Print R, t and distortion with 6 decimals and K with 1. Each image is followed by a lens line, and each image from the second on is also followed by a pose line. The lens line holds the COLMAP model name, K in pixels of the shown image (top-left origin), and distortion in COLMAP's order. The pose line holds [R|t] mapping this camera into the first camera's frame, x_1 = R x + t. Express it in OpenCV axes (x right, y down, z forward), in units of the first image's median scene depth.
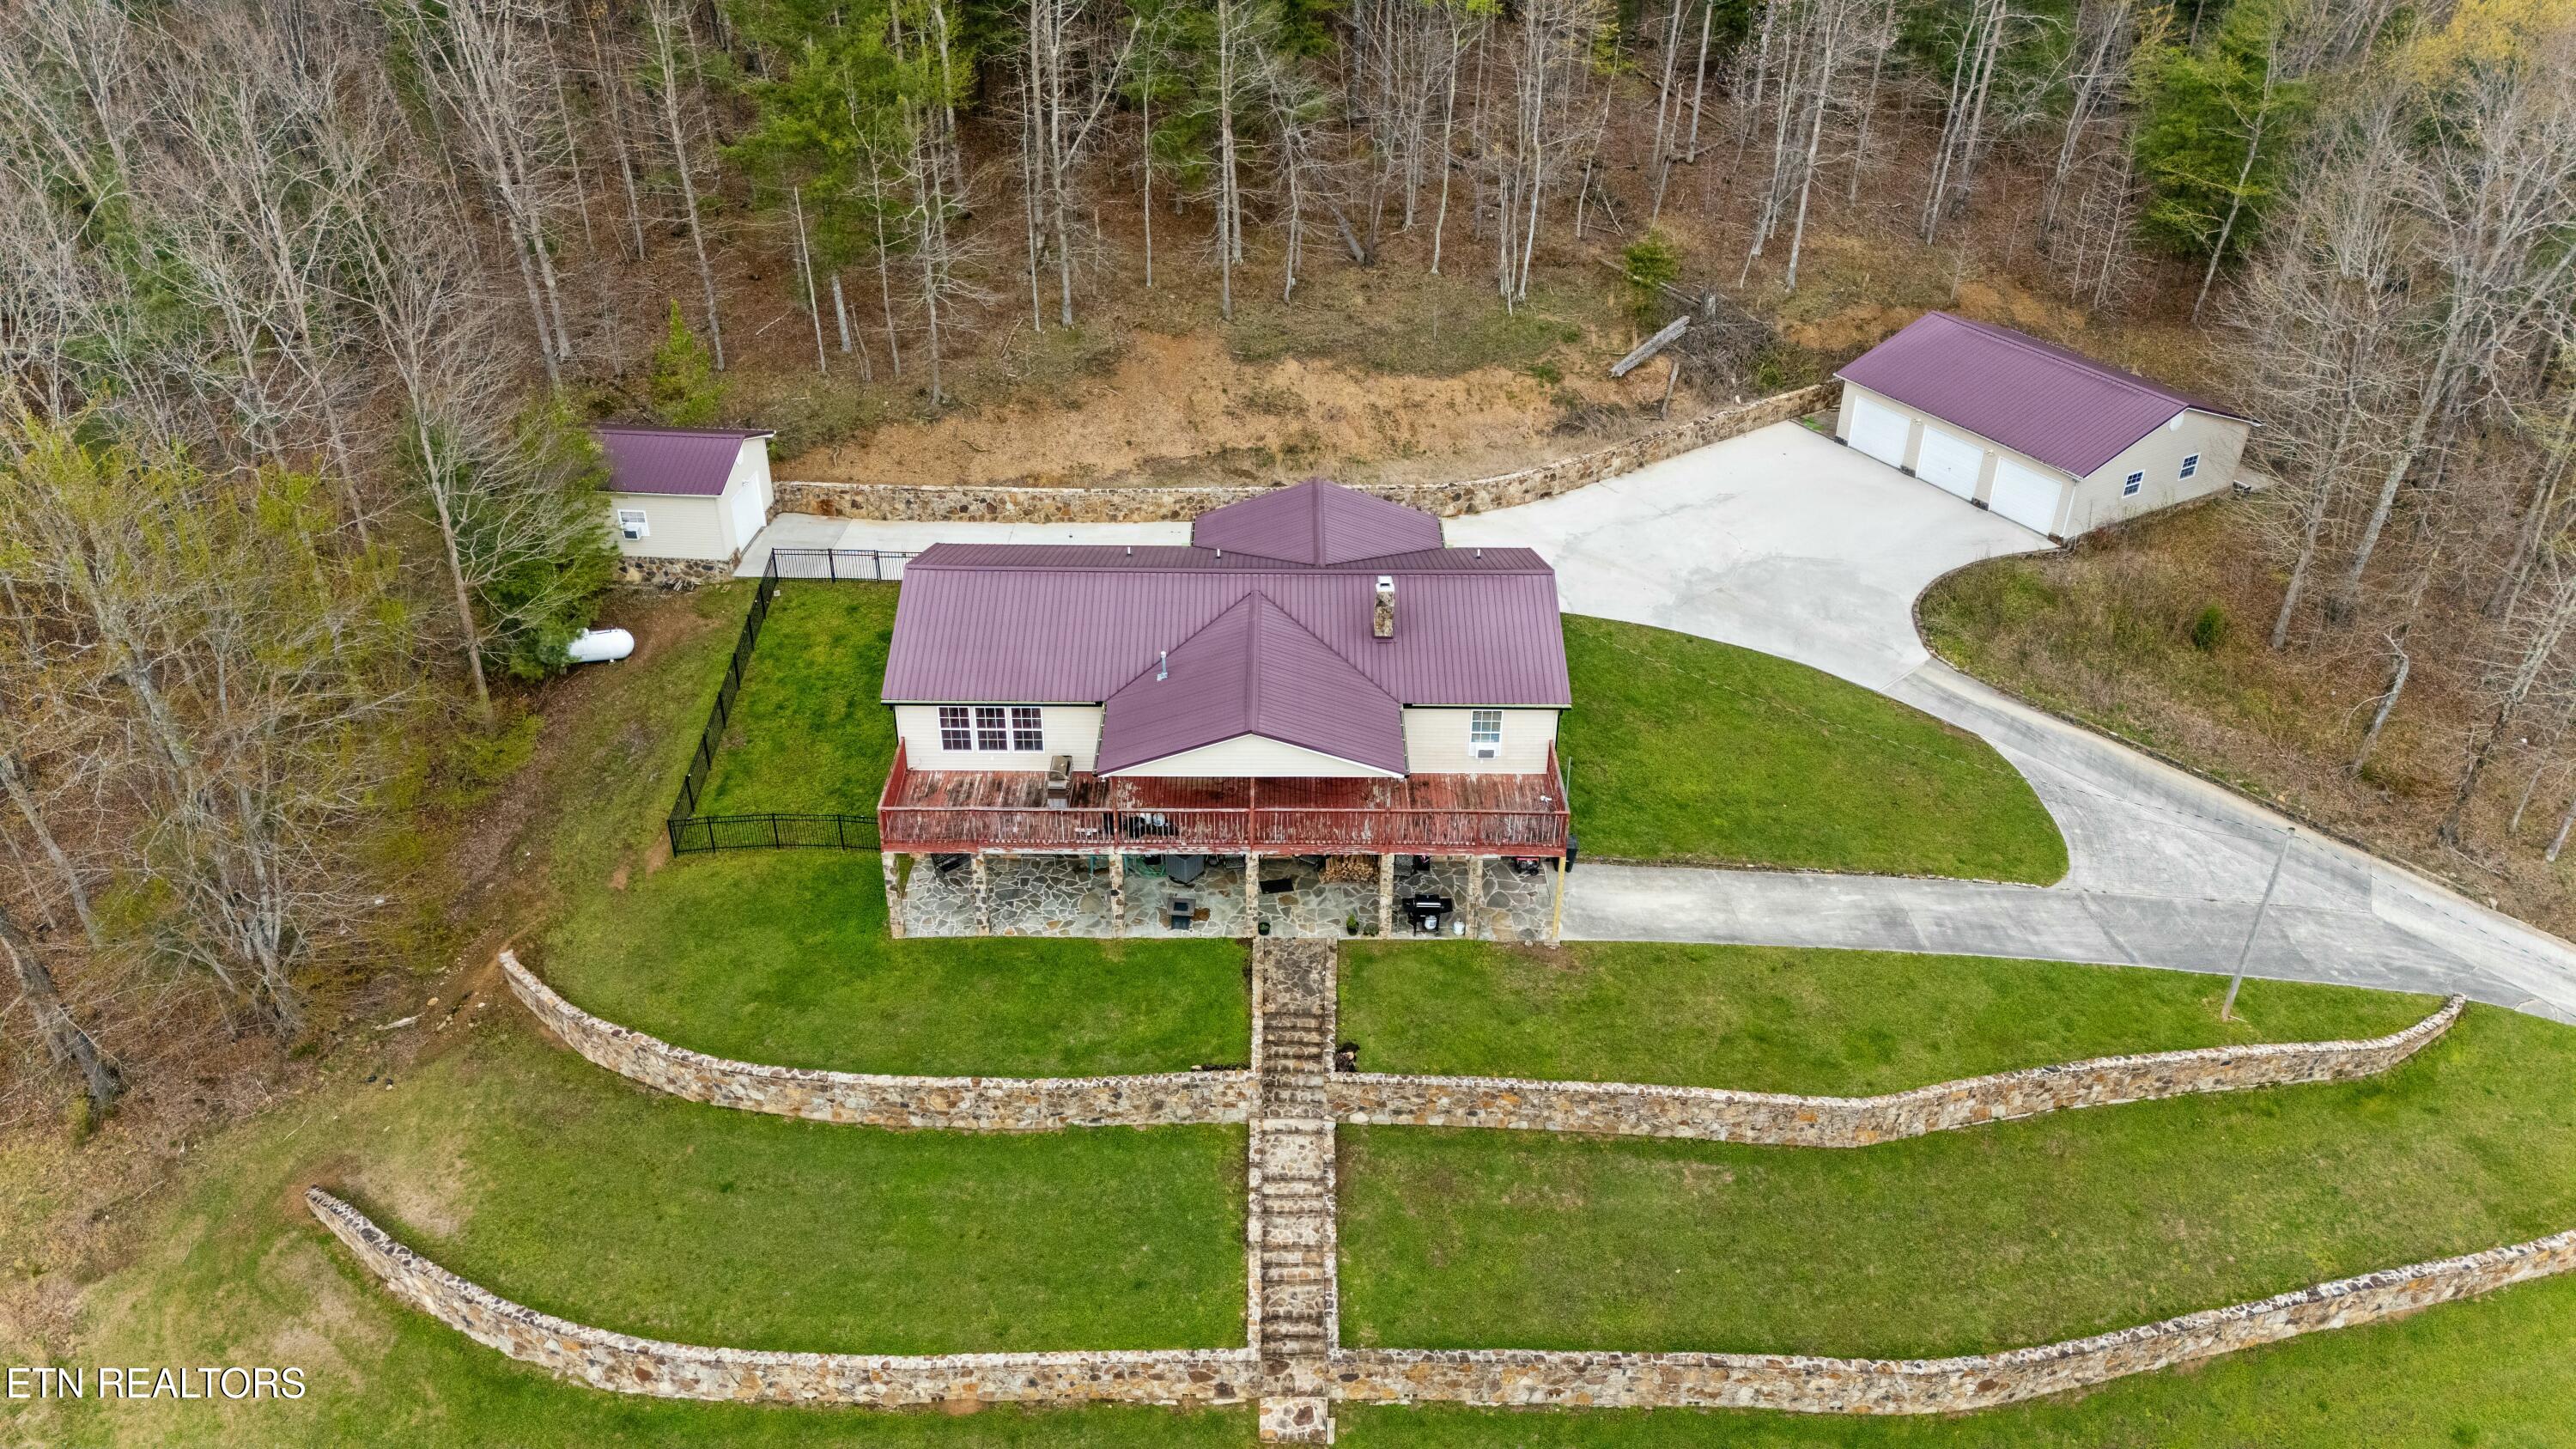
lens RADIAL K [[1976.5, 0, 1280.3], [0, 1976.5, 720.8], [0, 0, 1]] dist [0.061918, -0.004338]
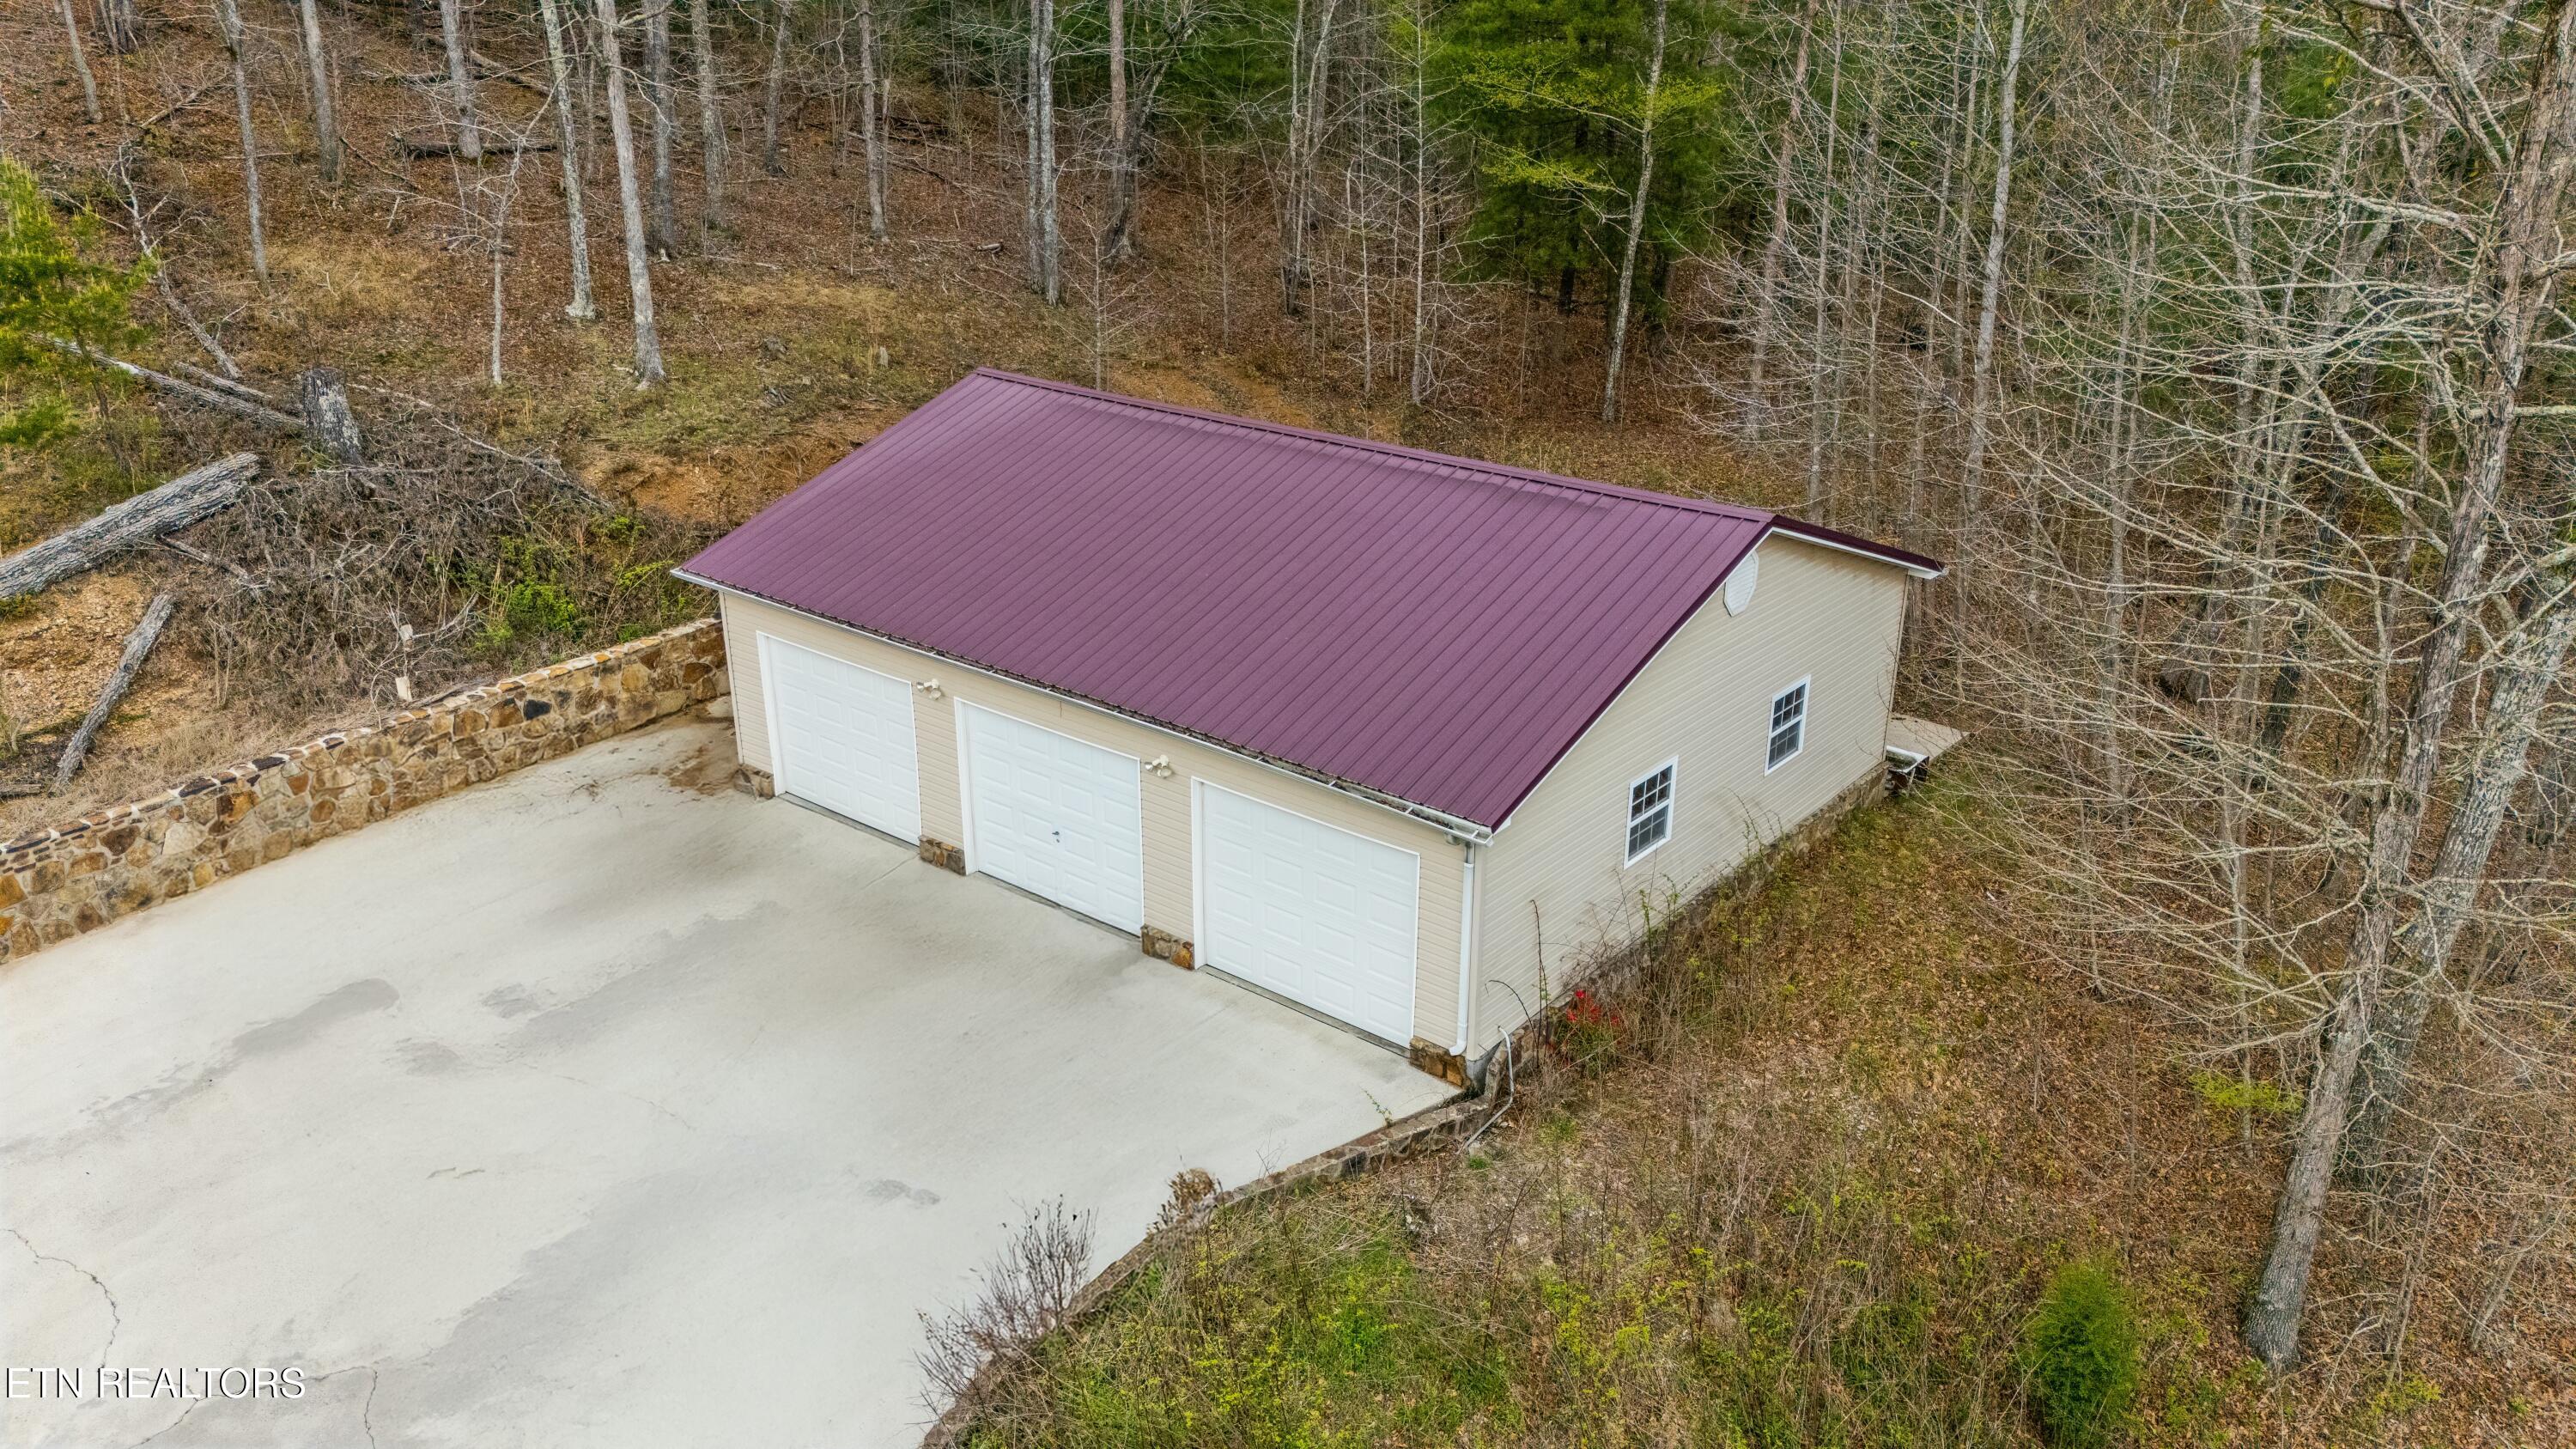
lens RADIAL K [[1976.5, 0, 1280.3], [0, 1976.5, 720.8], [0, 0, 1]] dist [0.061918, -0.004338]
pose [[0.946987, -0.131984, 0.292909, 0.270574], [0.175809, 0.975985, -0.128623, -0.094821], [-0.268898, 0.173301, 0.947450, 0.680510]]
